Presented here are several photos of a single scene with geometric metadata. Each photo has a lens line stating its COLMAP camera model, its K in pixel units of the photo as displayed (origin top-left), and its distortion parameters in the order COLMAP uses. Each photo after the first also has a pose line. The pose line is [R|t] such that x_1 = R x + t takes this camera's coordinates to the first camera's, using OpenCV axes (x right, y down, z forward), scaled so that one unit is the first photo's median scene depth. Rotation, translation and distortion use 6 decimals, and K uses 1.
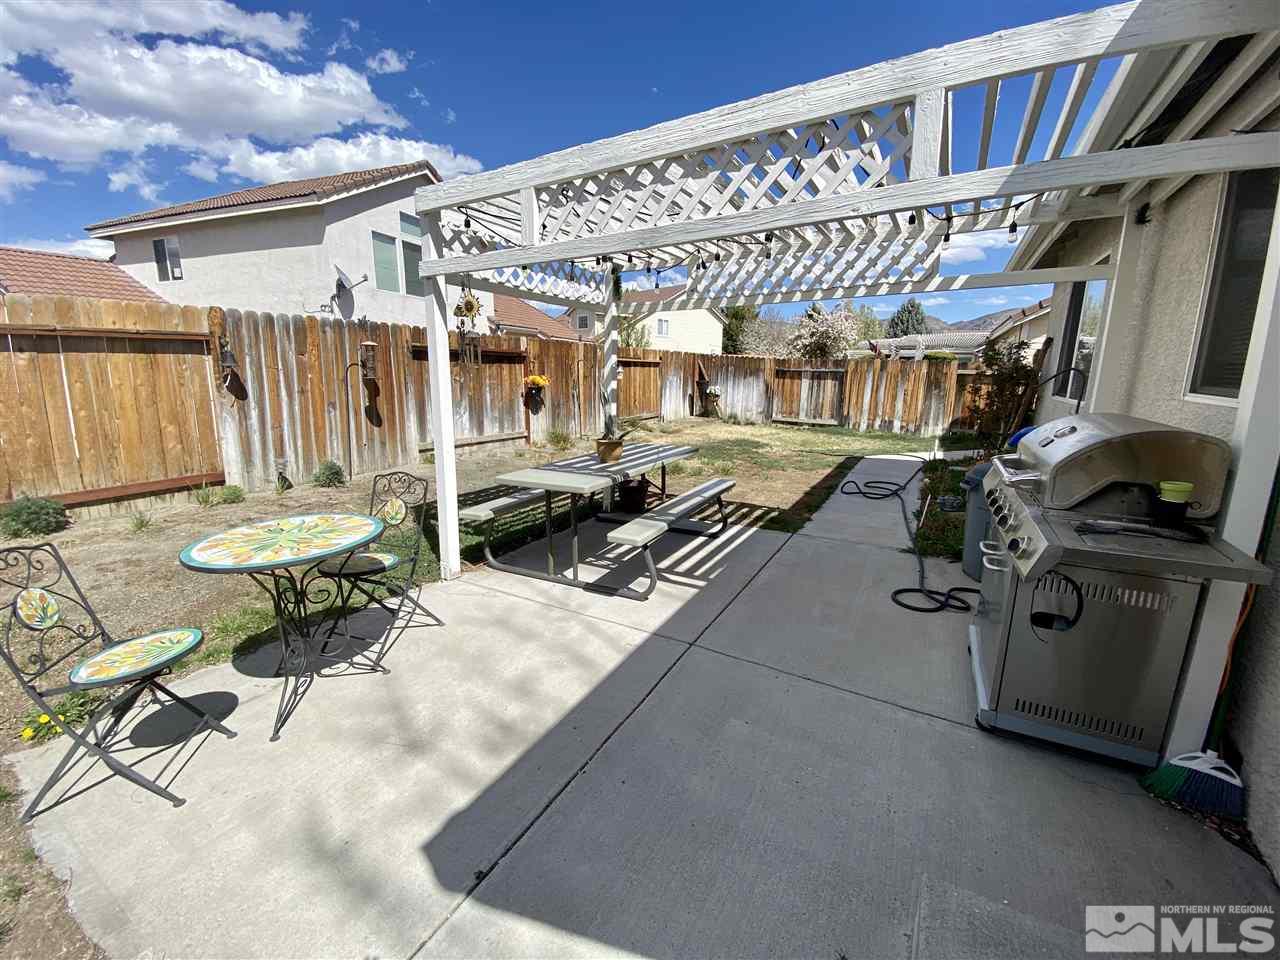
lens RADIAL K [[519.2, 0, 643.0], [0, 519.2, 481.4], [0, 0, 1]] dist [-0.003291, -0.002641]
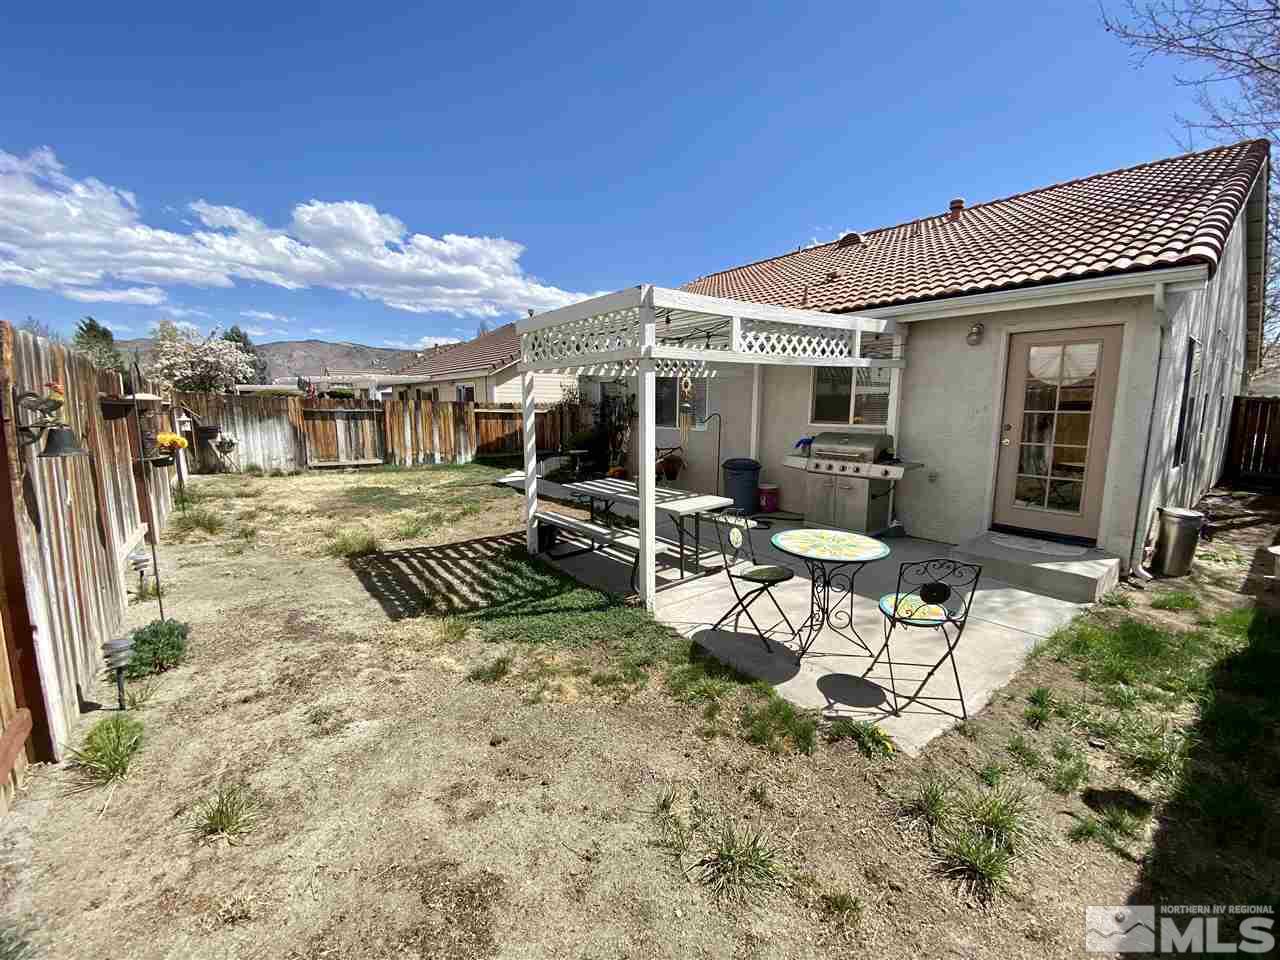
lens RADIAL K [[519.2, 0, 639.0], [0, 519.2, 473.1], [0, 0, 1]] dist [-0.003291, -0.002641]
pose [[0.365881, -0.128749, 0.921713, -0.393196], [0.197272, 0.978608, 0.058387, -0.050502], [-0.909513, 0.160466, 0.383453, 0.153893]]
